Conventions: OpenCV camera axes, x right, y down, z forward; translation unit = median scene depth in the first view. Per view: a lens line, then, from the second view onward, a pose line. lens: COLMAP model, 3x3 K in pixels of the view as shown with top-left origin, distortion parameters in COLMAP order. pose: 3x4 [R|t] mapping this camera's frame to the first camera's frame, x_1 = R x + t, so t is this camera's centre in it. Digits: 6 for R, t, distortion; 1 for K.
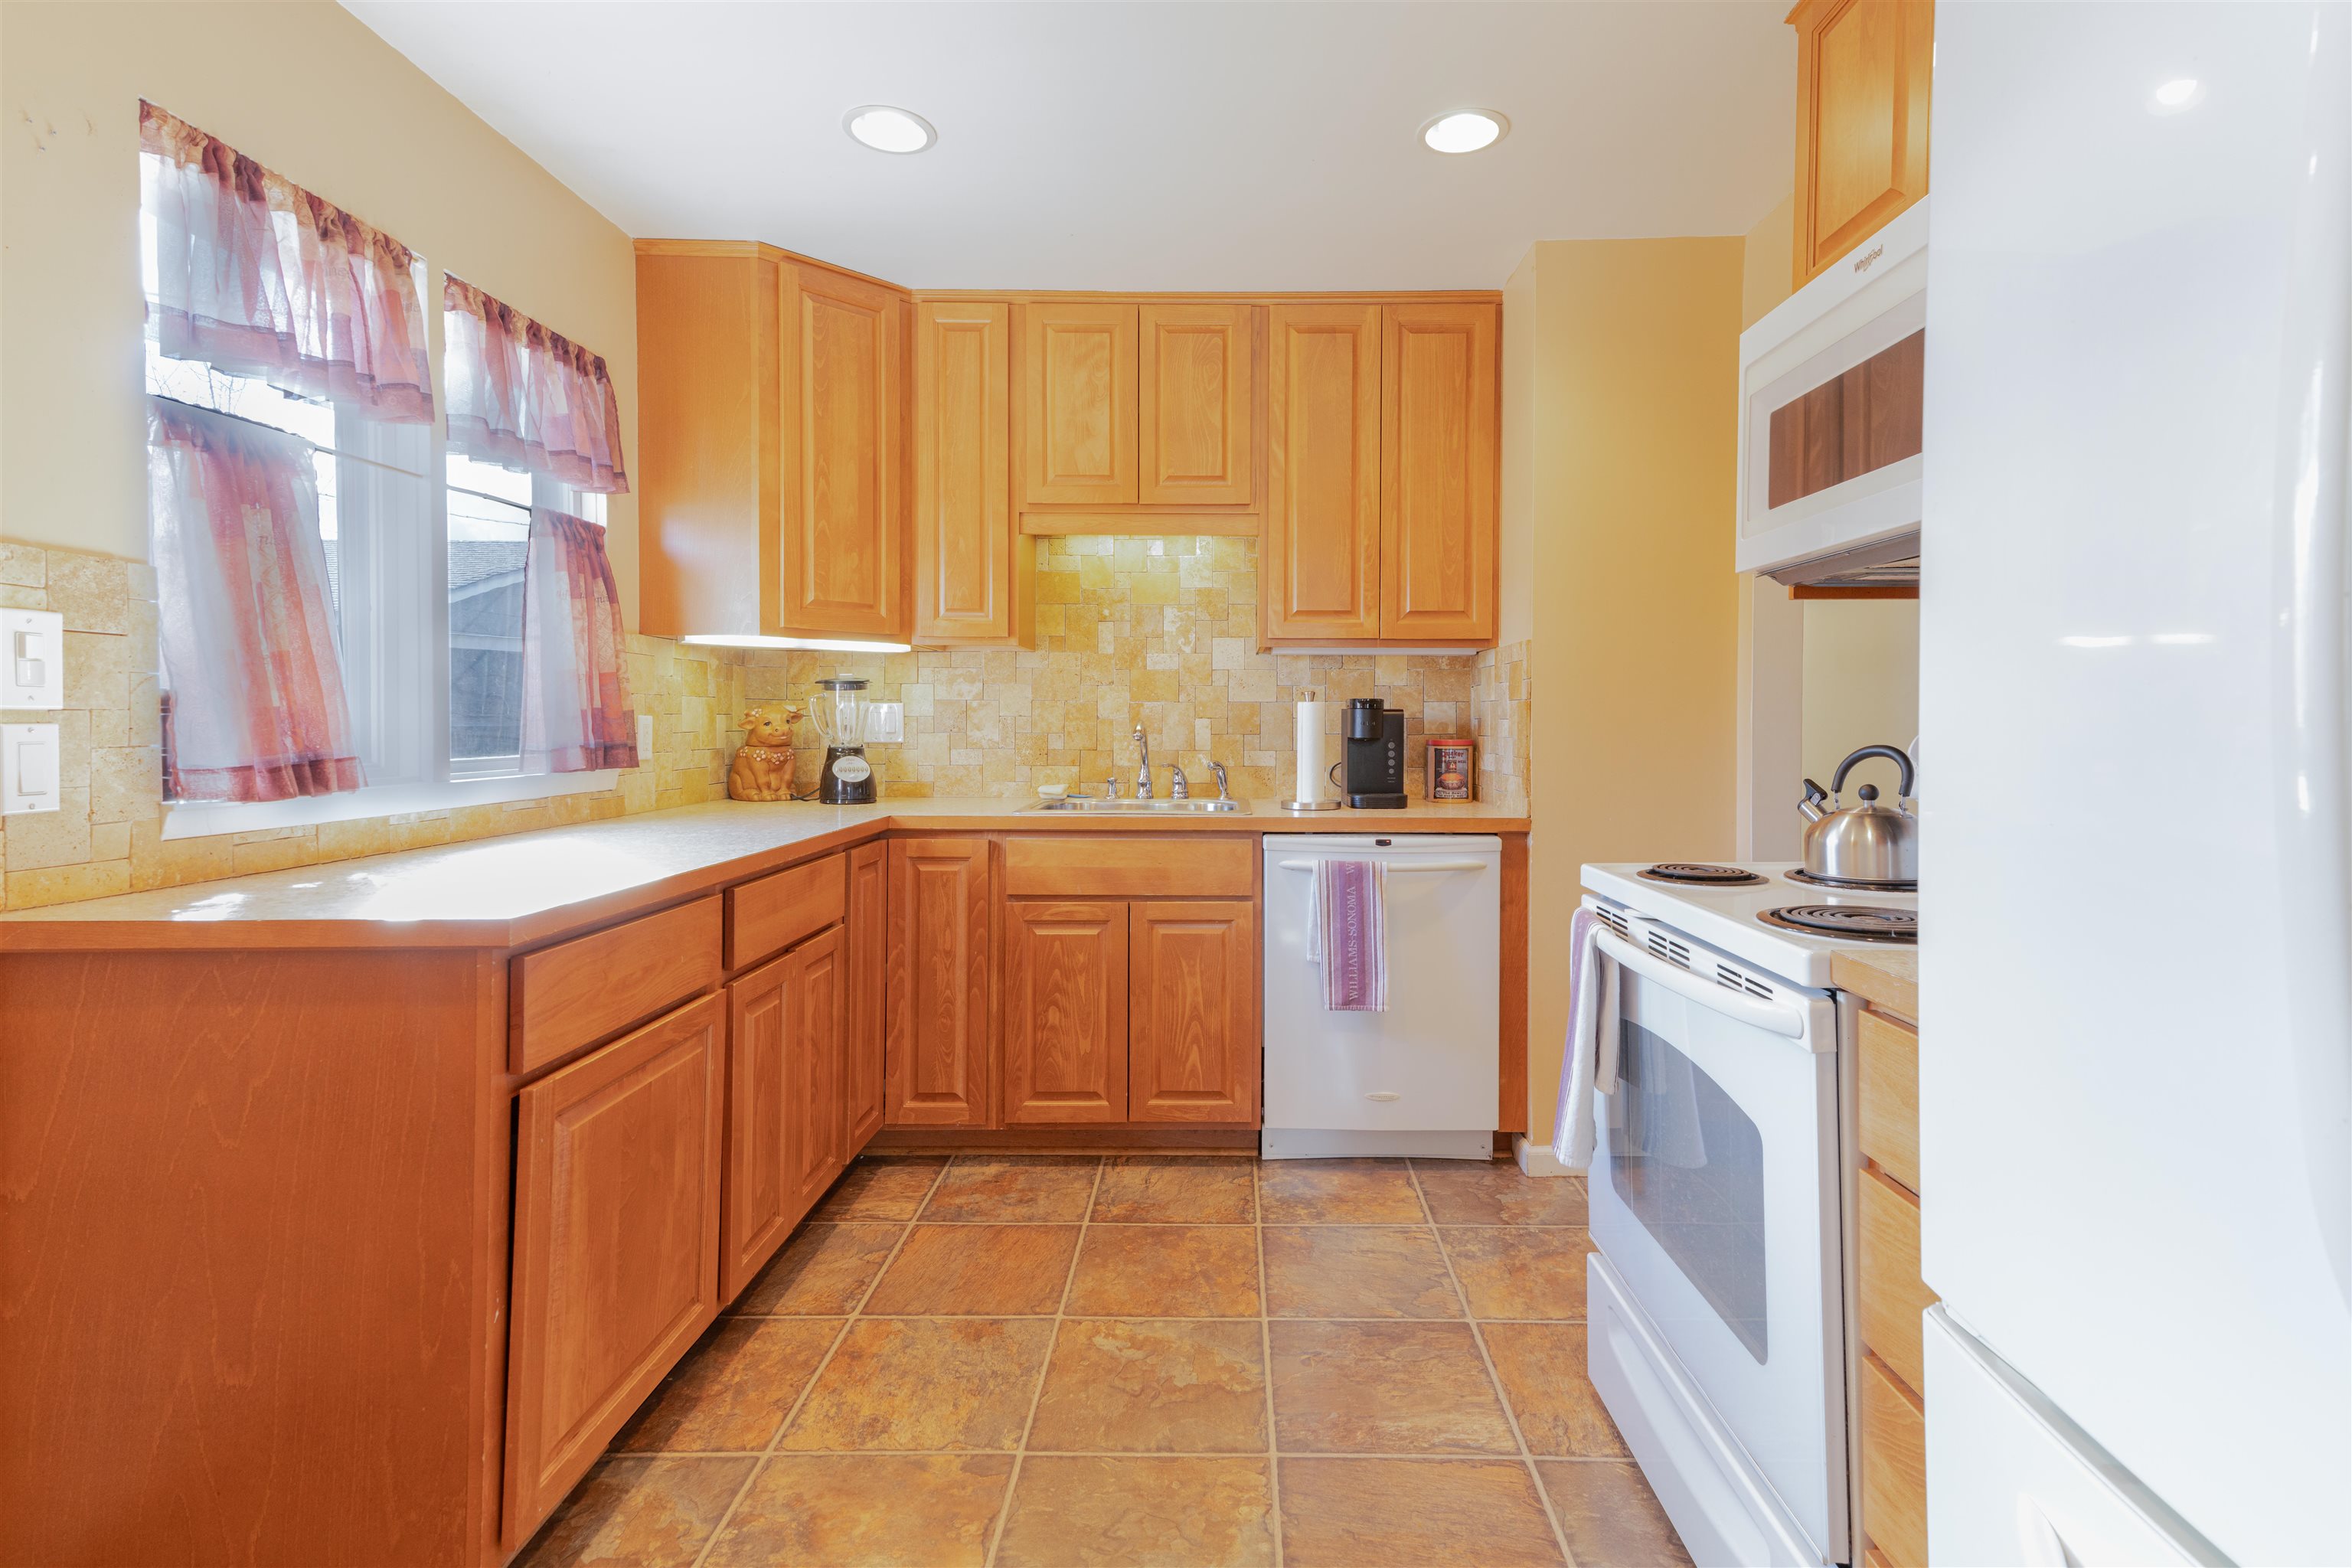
lens RADIAL K [[1124.9, 0, 1227.2], [0, 1124.9, 718.1], [0, 0, 1]] dist [-0.032847, 0.000602]
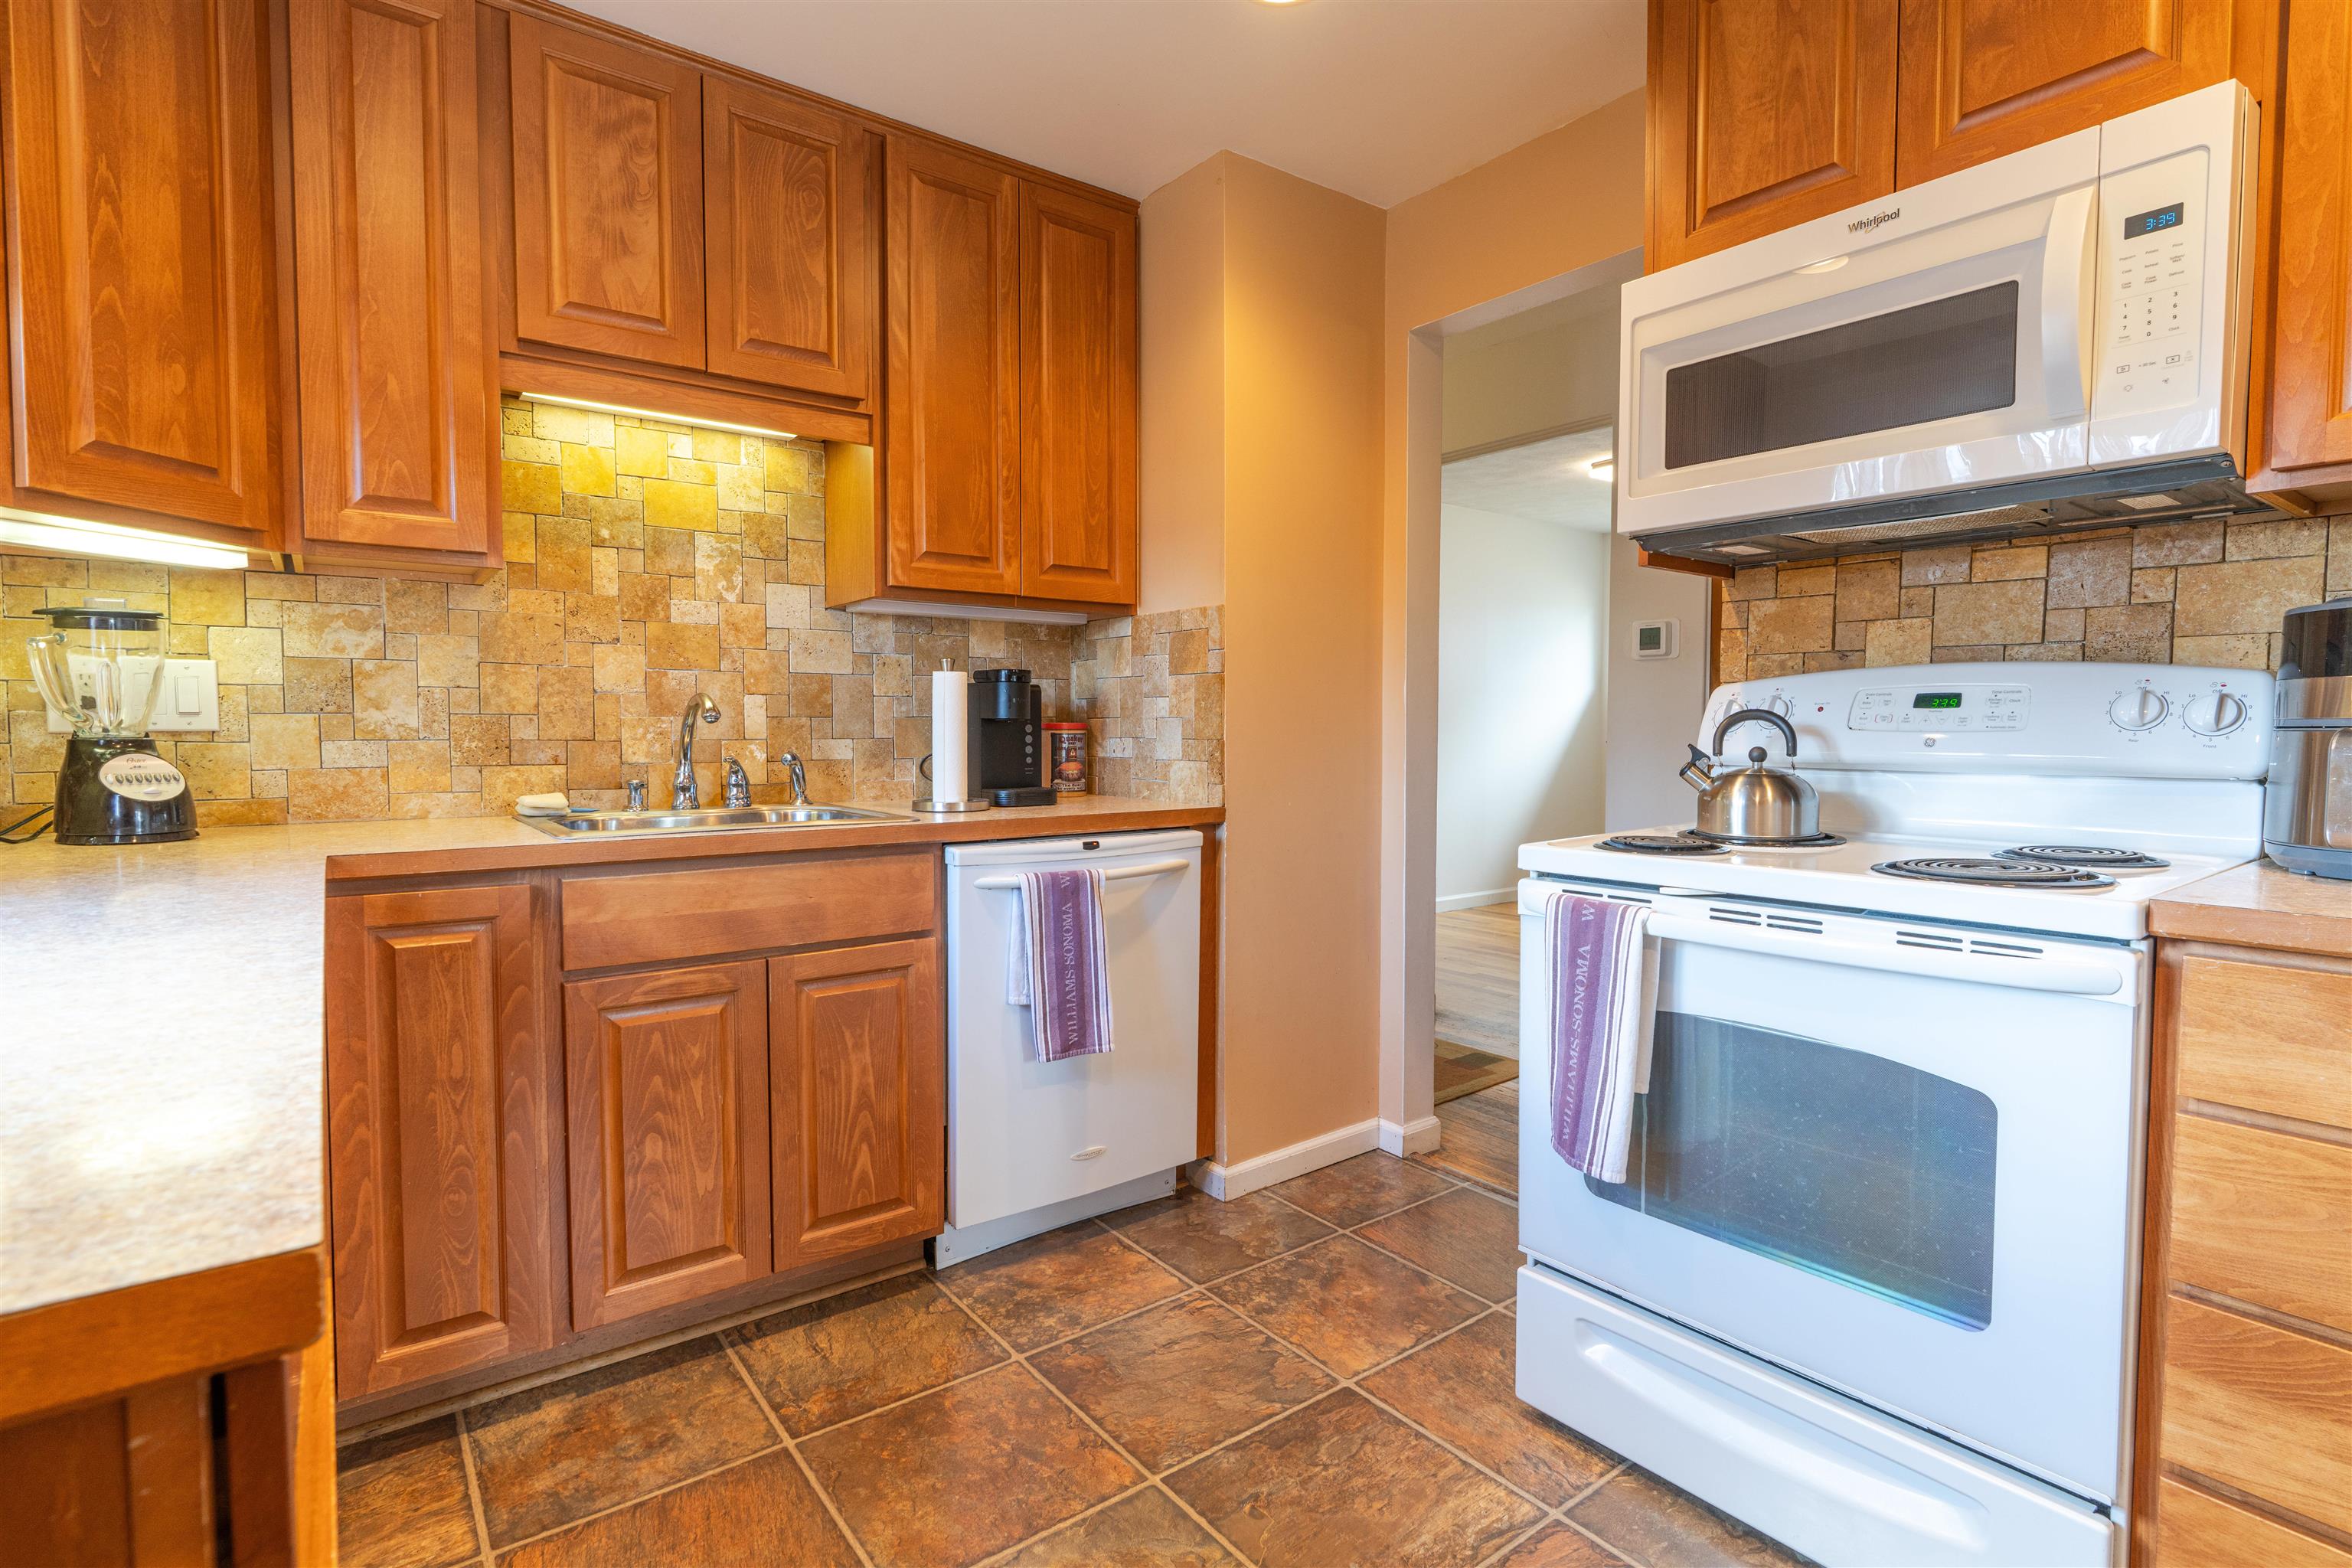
lens RADIAL K [[1124.9, 0, 1180.3], [0, 1124.9, 783.1], [0, 0, 1]] dist [-0.032847, 0.000602]
pose [[0.784646, -0.032642, 0.619084, -0.301475], [0.000668, 0.998657, 0.051809, 0.023440], [-0.619944, -0.040238, 0.783614, 0.316255]]
